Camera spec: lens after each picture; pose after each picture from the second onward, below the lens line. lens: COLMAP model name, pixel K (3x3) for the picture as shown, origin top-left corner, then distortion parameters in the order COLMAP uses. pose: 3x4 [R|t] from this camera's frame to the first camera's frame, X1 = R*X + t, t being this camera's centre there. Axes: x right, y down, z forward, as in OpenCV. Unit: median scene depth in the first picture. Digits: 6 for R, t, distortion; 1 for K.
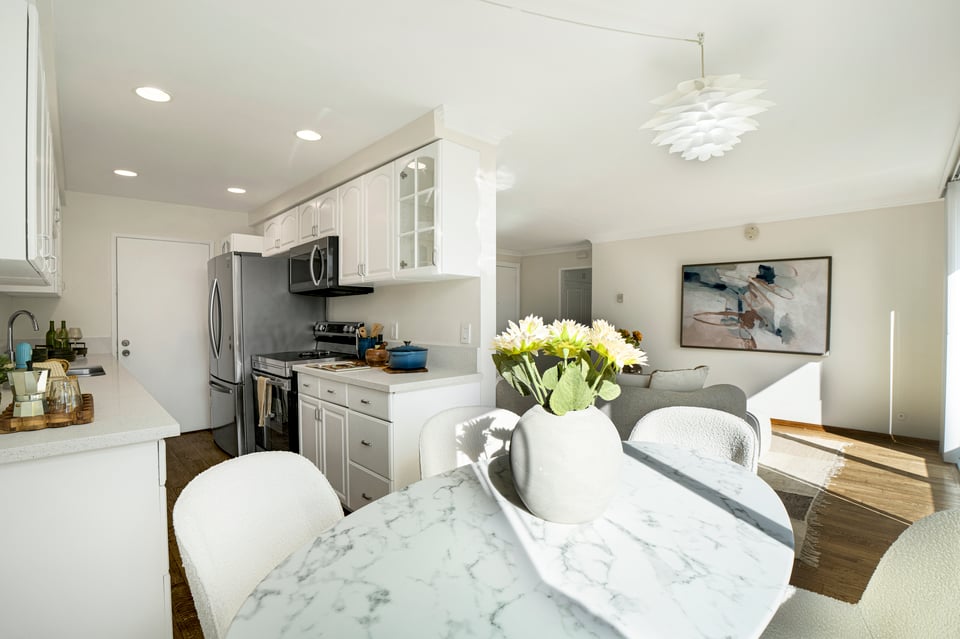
lens RADIAL K [[430.8, 0, 484.2], [0, 430.8, 323.3], [0, 0, 1]] dist [-0.055503, 0.003565]
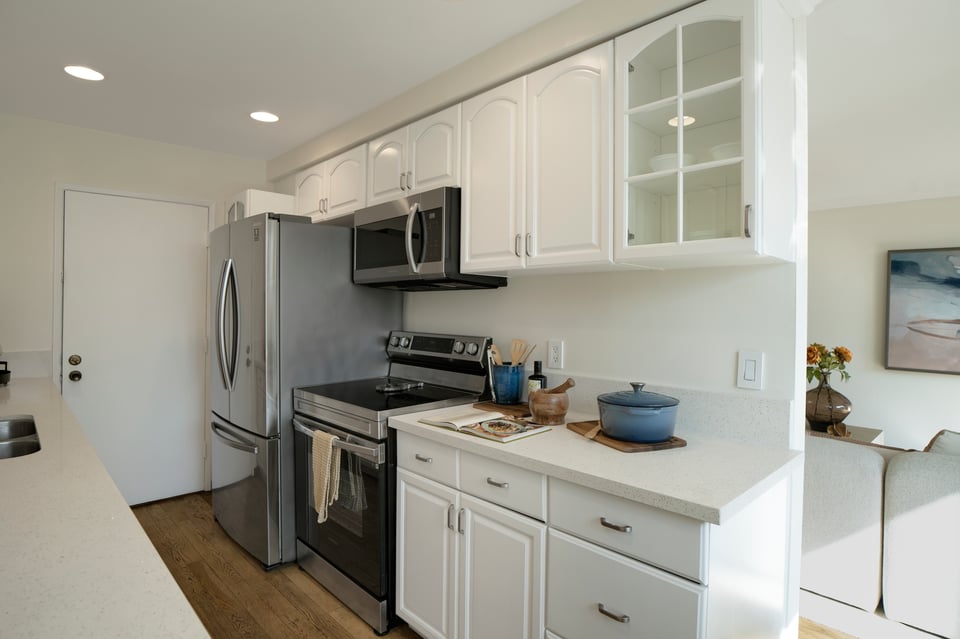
lens RADIAL K [[511.5, 0, 489.6], [0, 511.5, 310.7], [0, 0, 1]] dist [-0.040257, 0.006187]
pose [[0.999835, 0.013563, -0.012107, -0.256120], [-0.013769, 0.999759, -0.017071, -0.024288], [0.011872, 0.017234, 0.999781, 0.278451]]
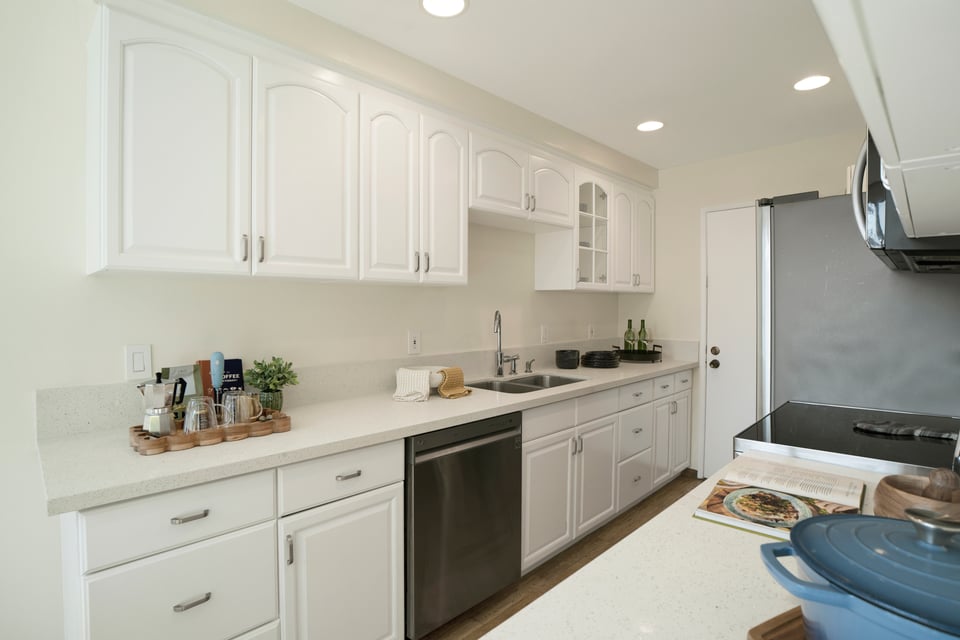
lens RADIAL K [[479.4, 0, 479.2], [0, 479.4, 315.2], [0, 0, 1]] dist [-0.060423, 0.007480]
pose [[0.010043, 0.022488, -0.999697, -0.009149], [-0.022651, 0.999496, 0.022256, -0.029254], [0.999693, 0.022421, 0.010547, 0.604673]]
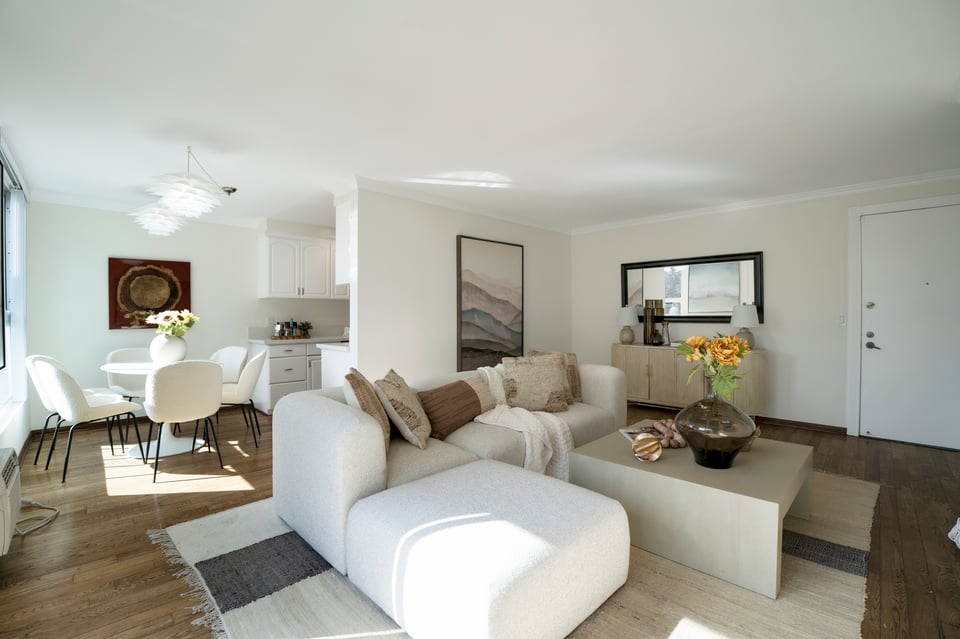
lens RADIAL K [[430.8, 0, 483.2], [0, 430.8, 314.4], [0, 0, 1]] dist [-0.055503, 0.003565]
pose [[0.007376, 0.000578, -0.999973, 1.061725], [-0.014463, 0.999895, 0.000471, -0.004360], [0.999868, 0.014459, 0.007384, 1.033593]]
